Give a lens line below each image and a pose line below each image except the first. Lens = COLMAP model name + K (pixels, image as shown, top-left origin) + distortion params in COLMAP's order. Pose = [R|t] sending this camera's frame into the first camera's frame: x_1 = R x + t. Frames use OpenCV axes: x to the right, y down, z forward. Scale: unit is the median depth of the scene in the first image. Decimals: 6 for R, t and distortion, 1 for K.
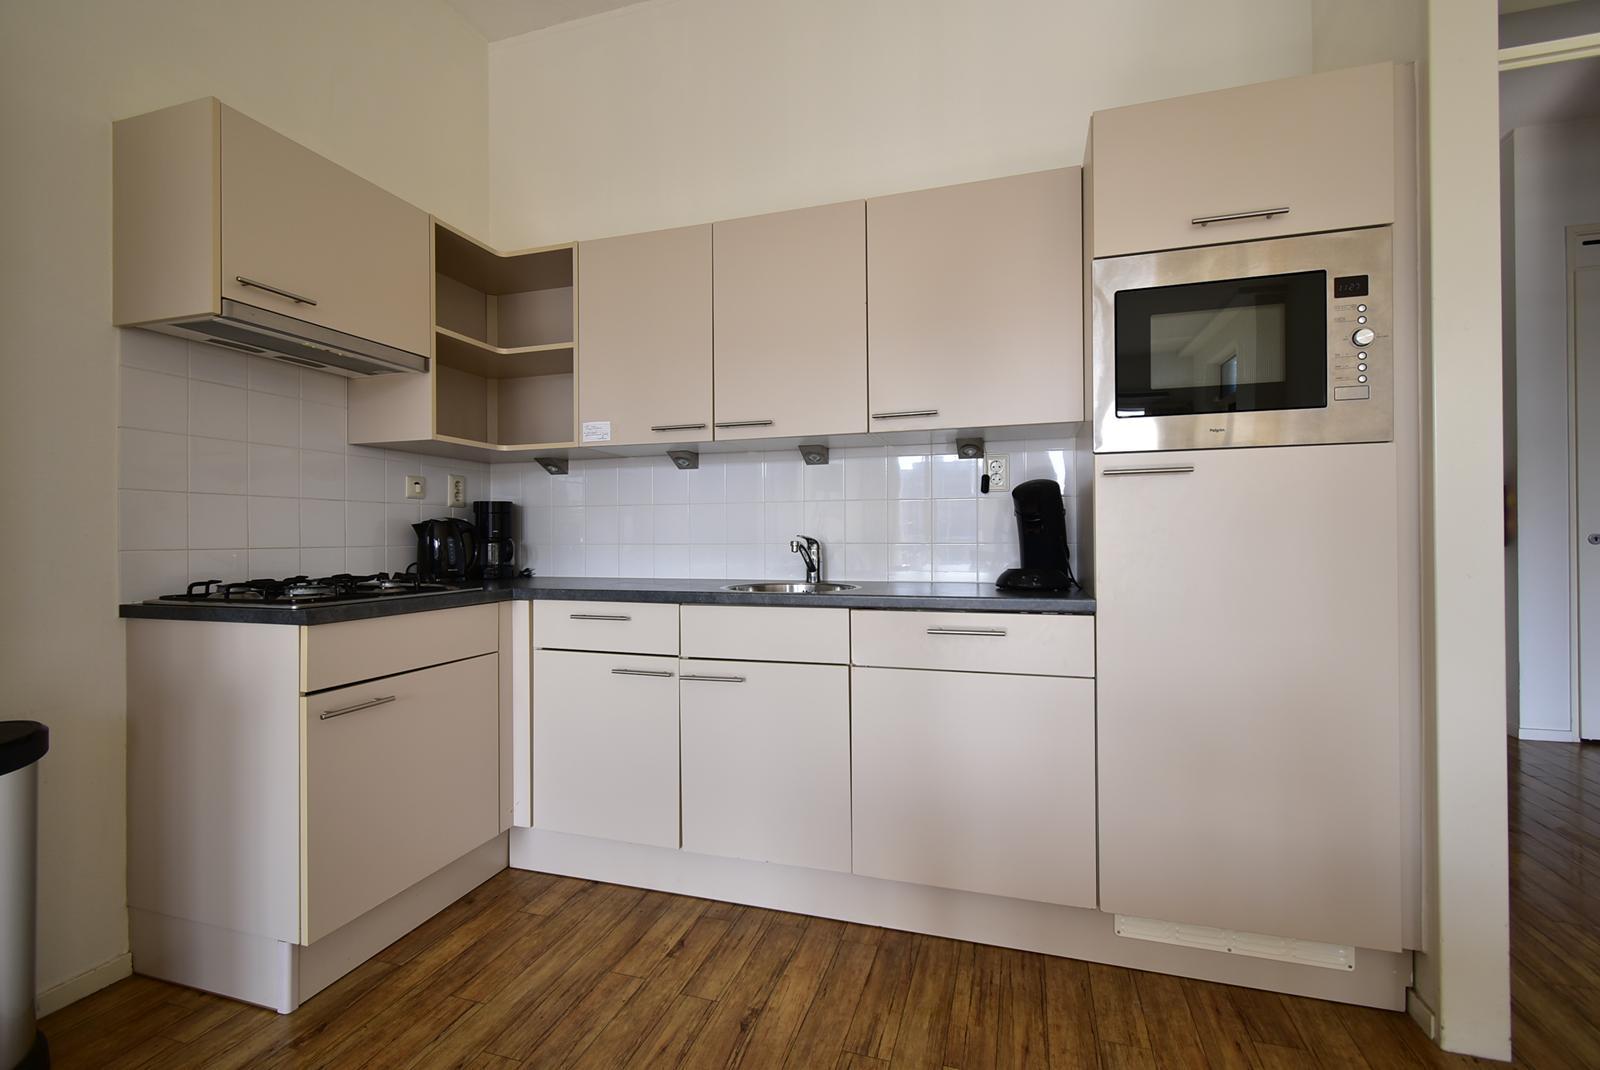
lens RADIAL K [[709.2, 0, 802.0], [0, 709.2, 533.5], [0, 0, 1]] dist [0.009803, -0.007490]
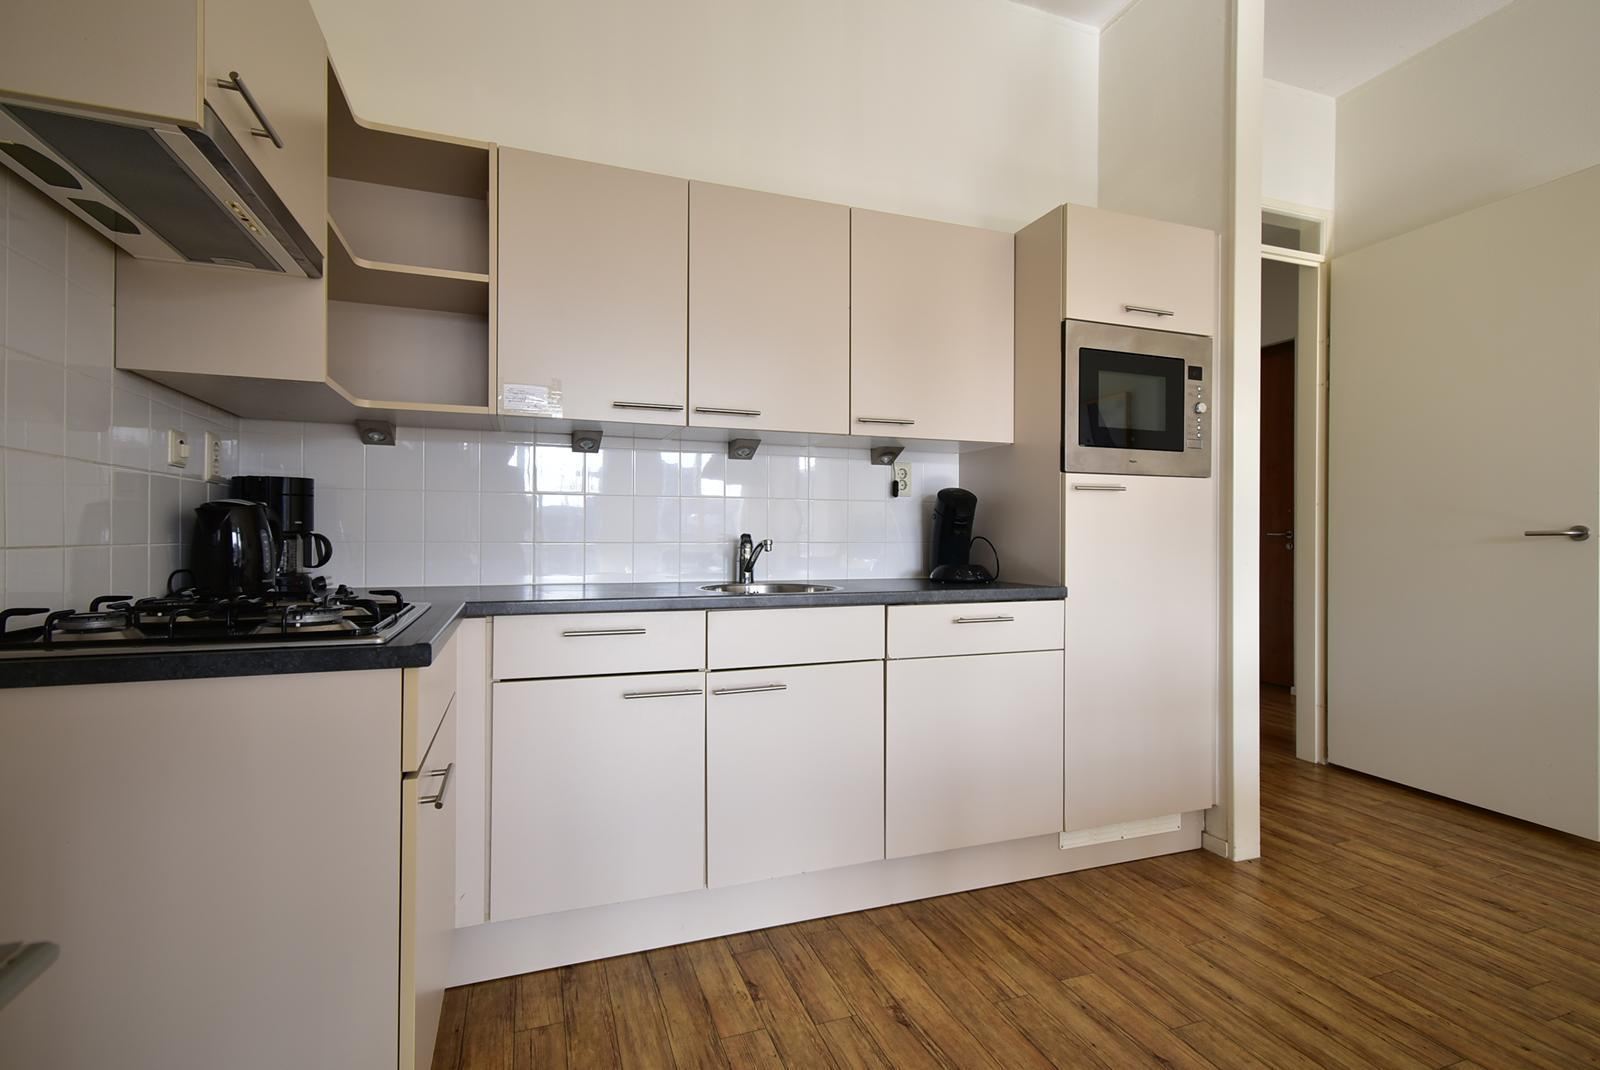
lens RADIAL K [[739.0, 0, 803.5], [0, 739.0, 534.3], [0, 0, 1]] dist [0.002967, 0.000174]
pose [[0.791992, 0.010547, 0.610441, -0.631897], [-0.011779, 0.999929, -0.001994, 0.005450], [-0.610418, -0.005611, 0.792059, 0.198301]]
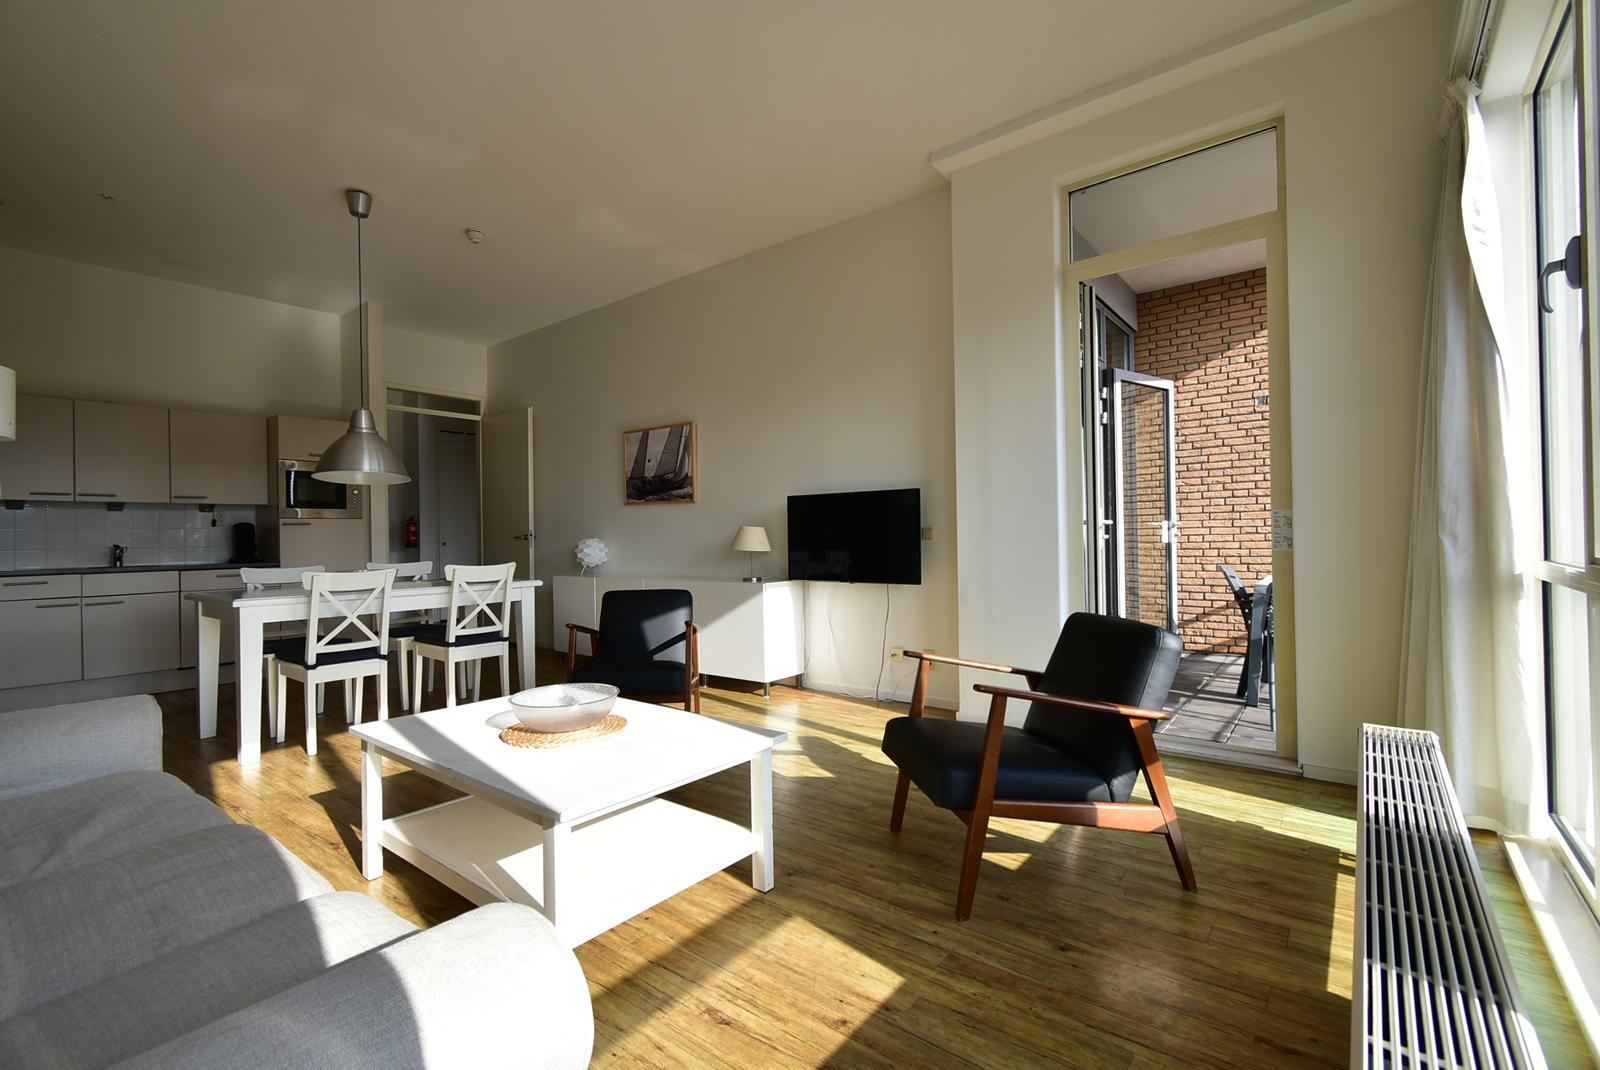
lens RADIAL K [[709.2, 0, 802.0], [0, 709.2, 533.5], [0, 0, 1]] dist [0.009803, -0.007490]
pose [[0.365685, 0.004645, 0.930727, -1.464215], [0.009070, 0.999922, -0.008554, 0.007005], [-0.930694, 0.011570, 0.365615, -2.037113]]
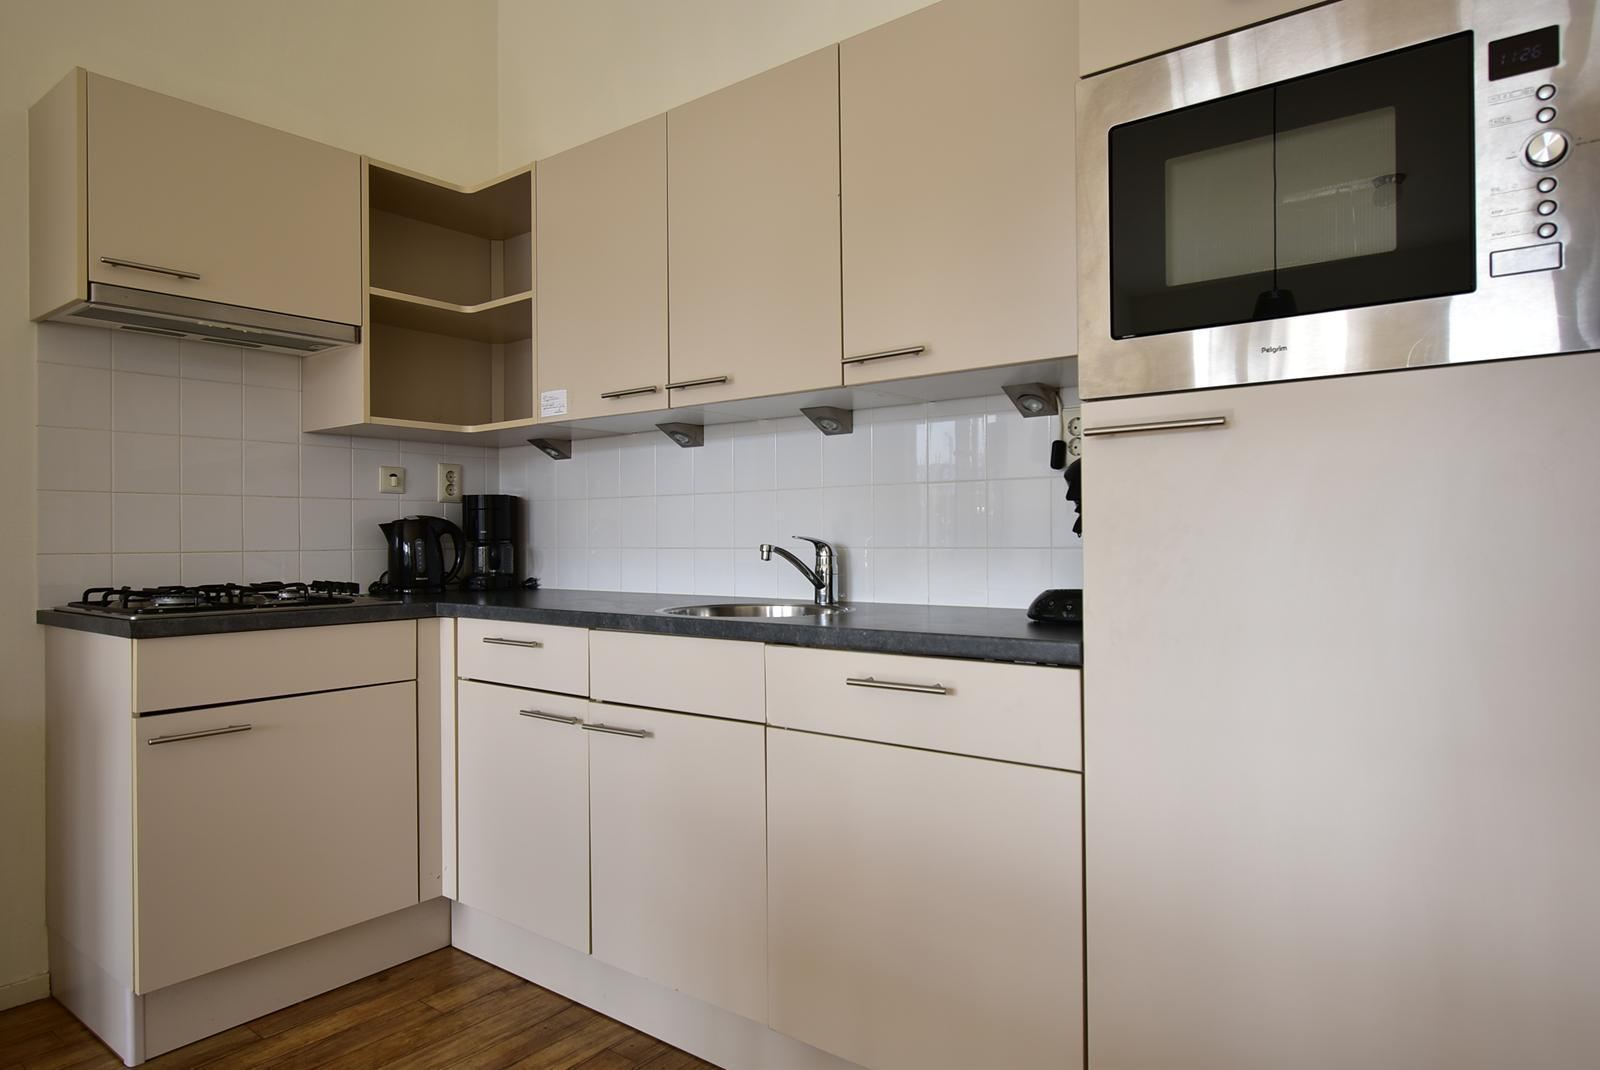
lens RADIAL K [[979.7, 0, 800.0], [0, 979.7, 535.0], [0, 0, 1]] dist [0.001924, -0.002958]
pose [[0.933321, -0.002220, -0.359036, 0.404104], [0.003376, 0.999991, 0.002591, -0.001613], [0.359027, -0.003631, 0.933320, 0.112136]]
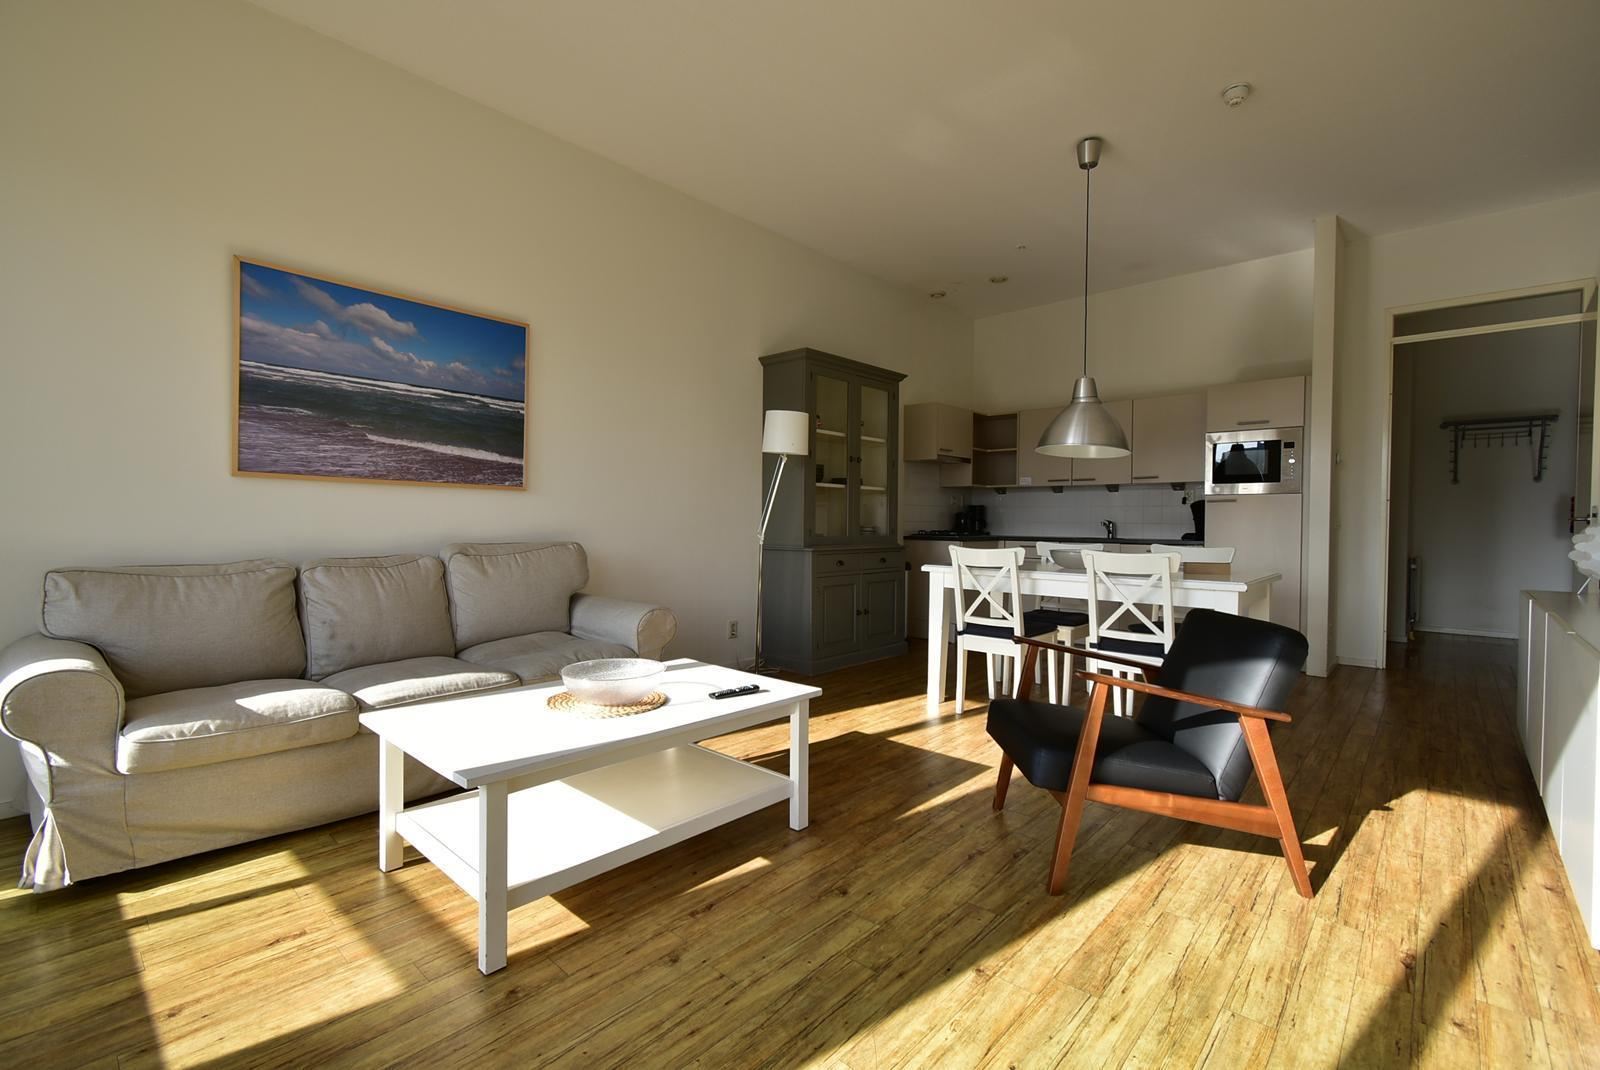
lens RADIAL K [[709.2, 0, 802.0], [0, 709.2, 533.5], [0, 0, 1]] dist [0.009803, -0.007490]
pose [[0.900471, 0.022456, -0.434336, 0.151038], [-0.012417, 0.999586, 0.025939, -0.001337], [0.434739, -0.017964, 0.900377, -2.163842]]
